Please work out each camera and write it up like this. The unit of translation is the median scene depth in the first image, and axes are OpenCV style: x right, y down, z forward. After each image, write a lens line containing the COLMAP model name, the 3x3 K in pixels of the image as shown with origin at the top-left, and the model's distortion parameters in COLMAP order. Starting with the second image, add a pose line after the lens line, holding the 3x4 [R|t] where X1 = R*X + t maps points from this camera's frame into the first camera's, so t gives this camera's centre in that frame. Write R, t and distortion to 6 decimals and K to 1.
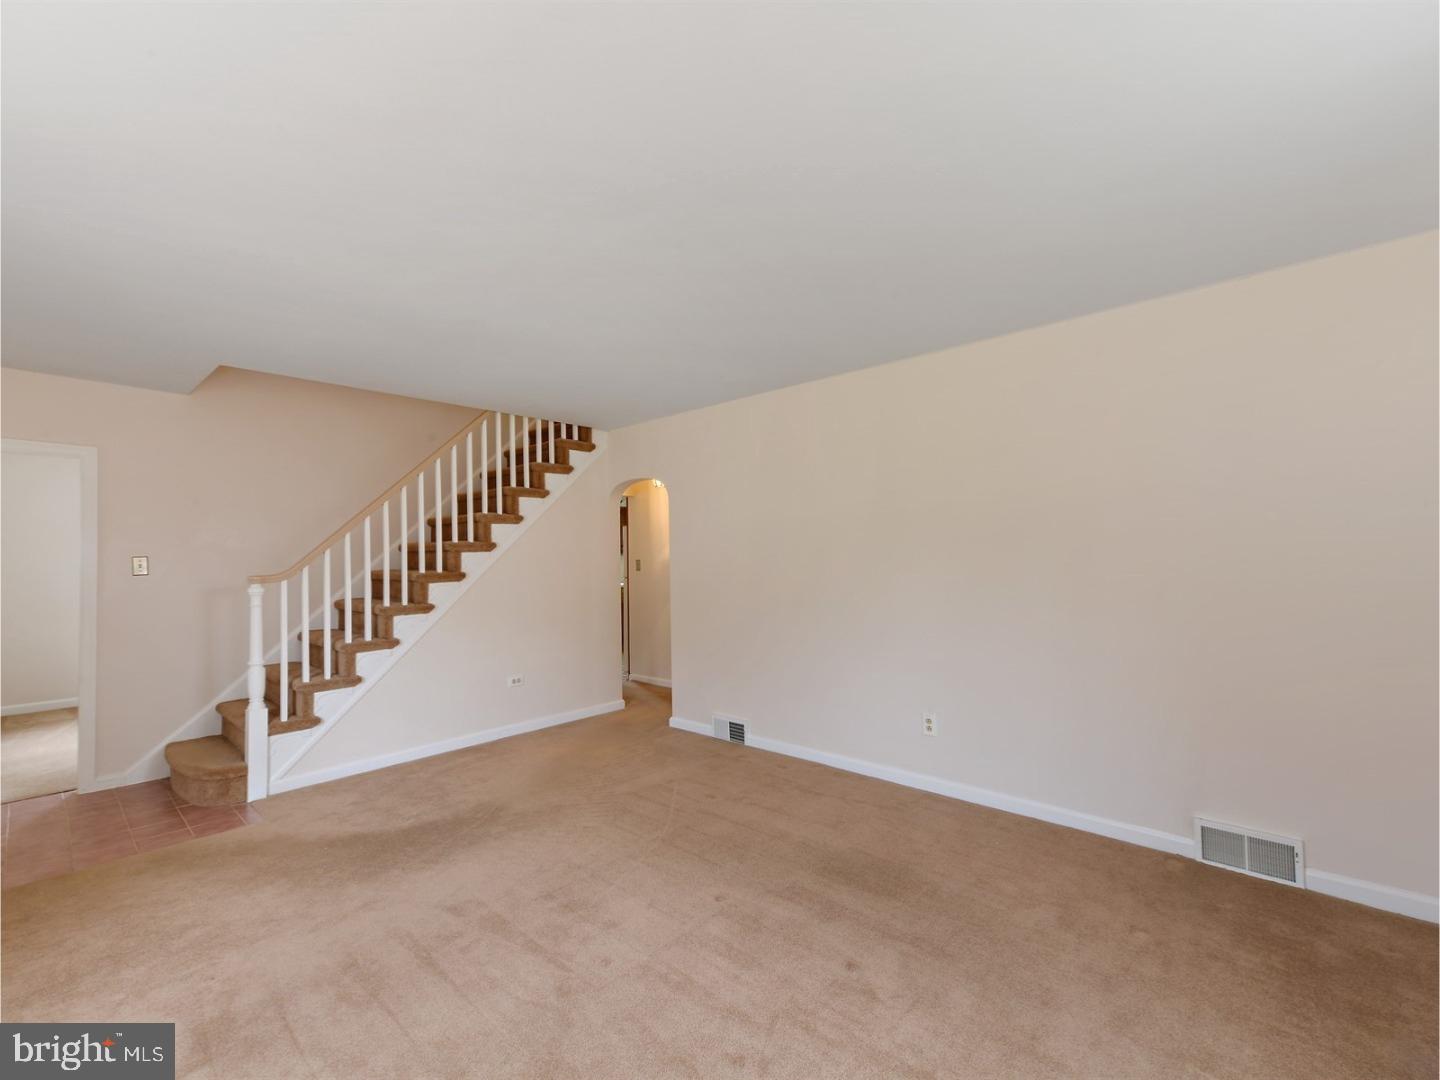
lens RADIAL K [[658.0, 0, 717.5], [0, 658.0, 540.2], [0, 0, 1]] dist [0.016648, 0.000635]
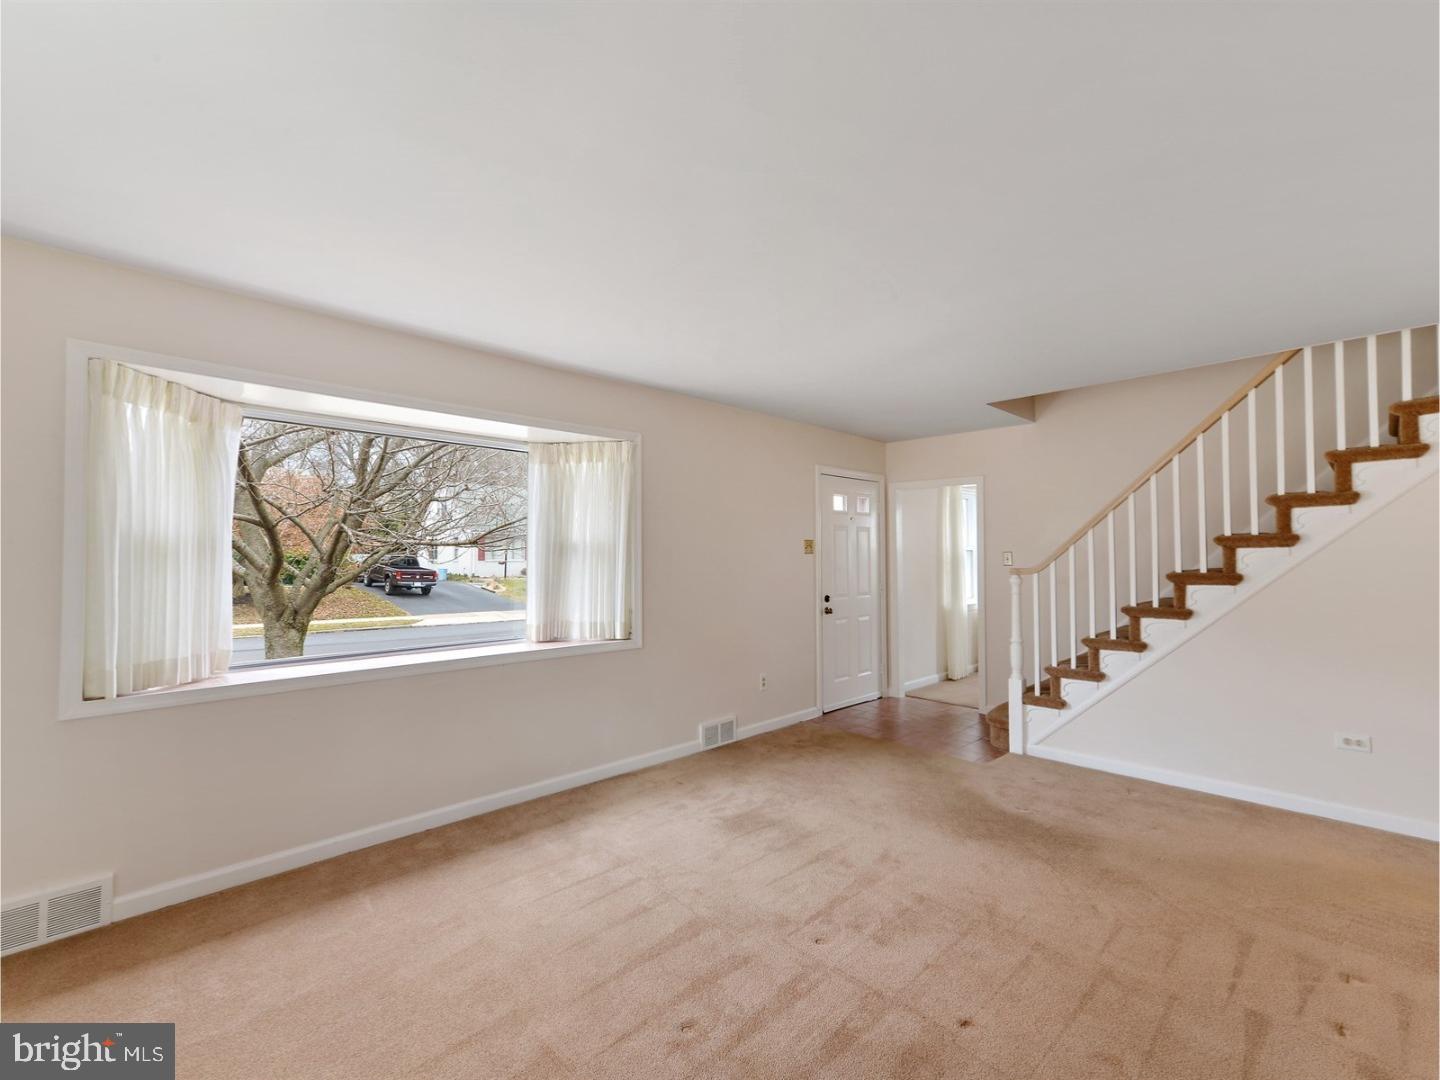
lens RADIAL K [[658.0, 0, 732.1], [0, 658.0, 539.5], [0, 0, 1]] dist [0.016648, 0.000635]
pose [[-0.071107, -0.011897, -0.997398, 0.573544], [0.027228, 0.999533, -0.013864, 0.003289], [0.997097, -0.028143, -0.070750, 0.602373]]
